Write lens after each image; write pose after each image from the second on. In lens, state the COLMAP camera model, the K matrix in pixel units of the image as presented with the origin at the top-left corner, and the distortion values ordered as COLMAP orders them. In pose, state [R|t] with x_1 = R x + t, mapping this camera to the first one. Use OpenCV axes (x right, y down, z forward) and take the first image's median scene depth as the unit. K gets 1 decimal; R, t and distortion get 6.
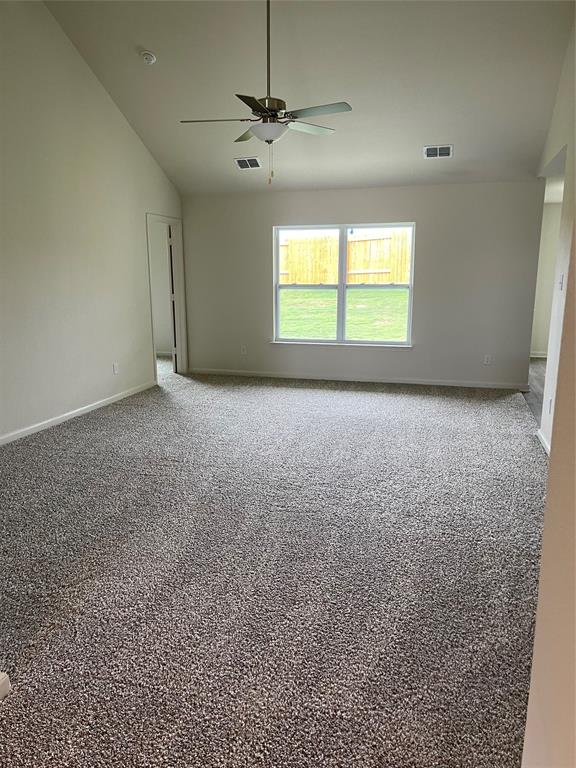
lens RADIAL K [[580.2, 0, 289.6], [0, 580.2, 394.2], [0, 0, 1]] dist [0.077913, -0.098422]
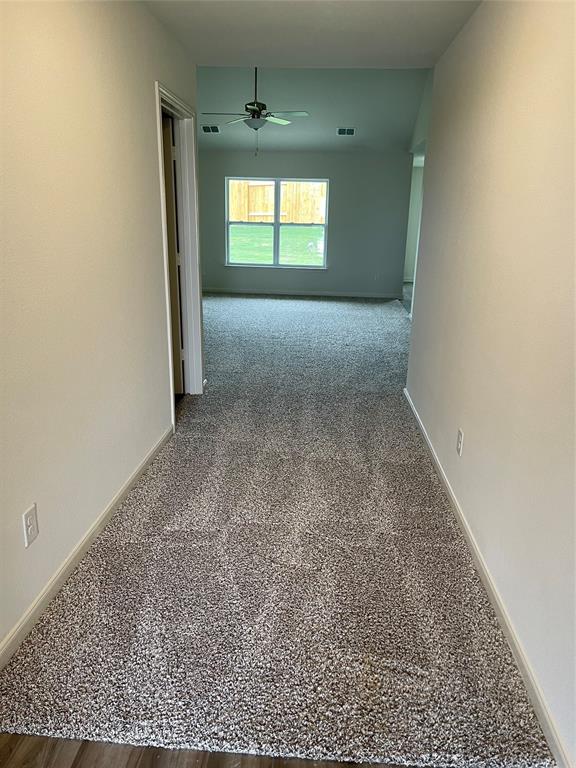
lens RADIAL K [[580.2, 0, 289.6], [0, 580.2, 394.2], [0, 0, 1]] dist [0.077913, -0.098422]
pose [[0.978775, -0.036594, 0.201645, -0.179819], [0.017971, 0.995464, 0.093425, 0.090728], [-0.204149, -0.087818, 0.974993, -0.404758]]
